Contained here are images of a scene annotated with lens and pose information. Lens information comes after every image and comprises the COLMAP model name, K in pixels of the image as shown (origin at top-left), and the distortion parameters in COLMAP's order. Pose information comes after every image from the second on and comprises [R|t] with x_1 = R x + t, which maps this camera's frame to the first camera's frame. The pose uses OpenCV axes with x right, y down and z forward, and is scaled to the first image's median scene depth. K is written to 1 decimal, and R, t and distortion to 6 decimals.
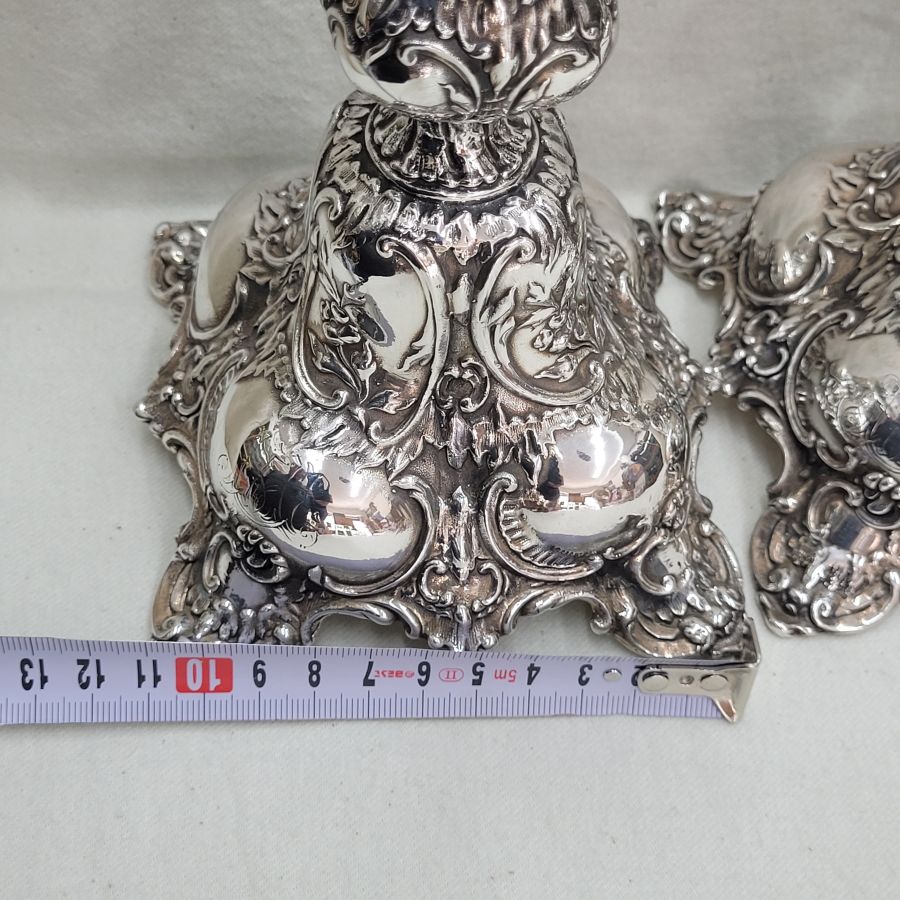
lens RADIAL K [[1629.9, 0, 450.9], [0, 1629.9, 456.4], [0, 0, 1]] dist [0.001937, 0.000000]
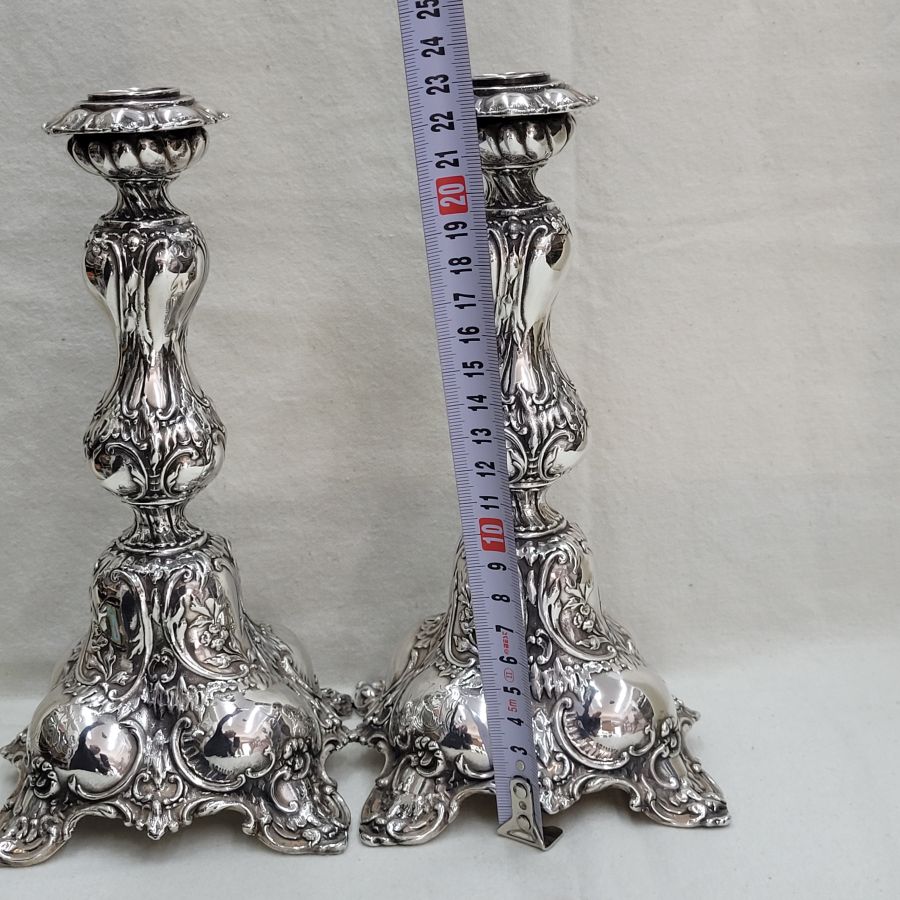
lens RADIAL K [[1629.9, 0, 443.8], [0, 1629.9, 444.7], [0, 0, 1]] dist [0.001937, 0.000000]
pose [[0.992809, -0.071908, -0.095705, 0.461268], [-0.007572, 0.760153, -0.649701, 0.853856], [0.119469, 0.645753, 0.754142, -0.434346]]
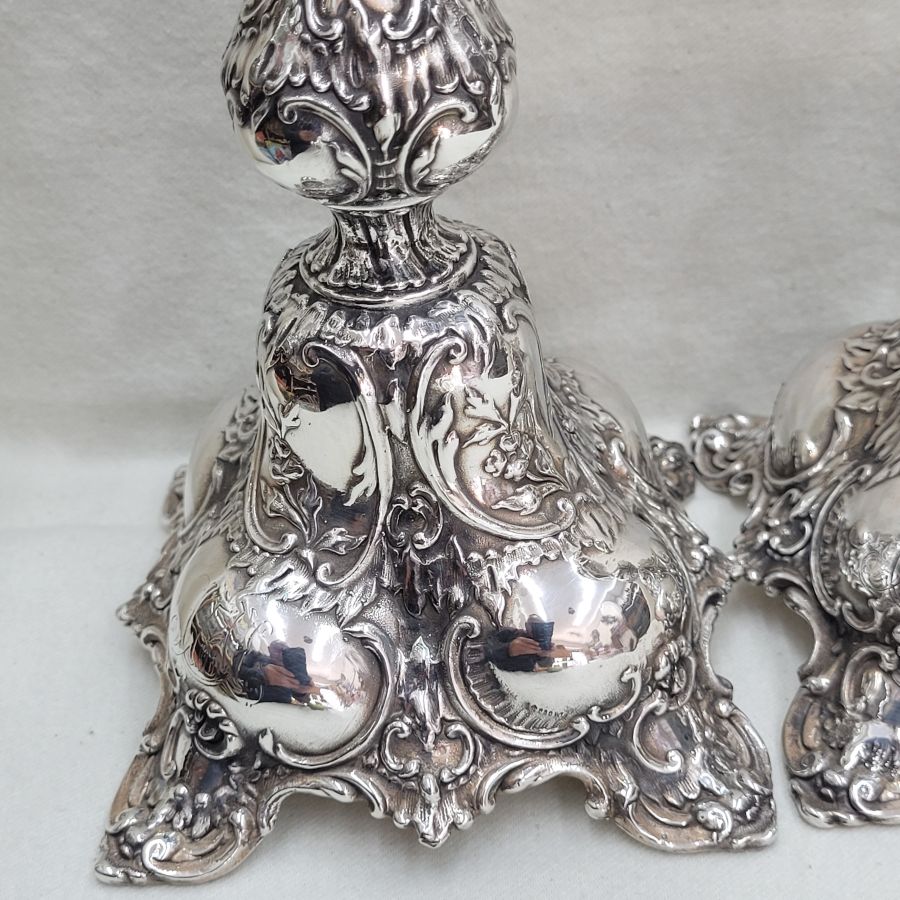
lens RADIAL K [[1629.9, 0, 448.2], [0, 1629.9, 466.3], [0, 0, 1]] dist [0.001937, 0.000000]
pose [[0.986725, -0.061547, -0.150289, 0.154199], [0.009539, 0.945773, -0.324689, 0.211431], [0.162122, 0.318945, 0.933804, 0.110686]]
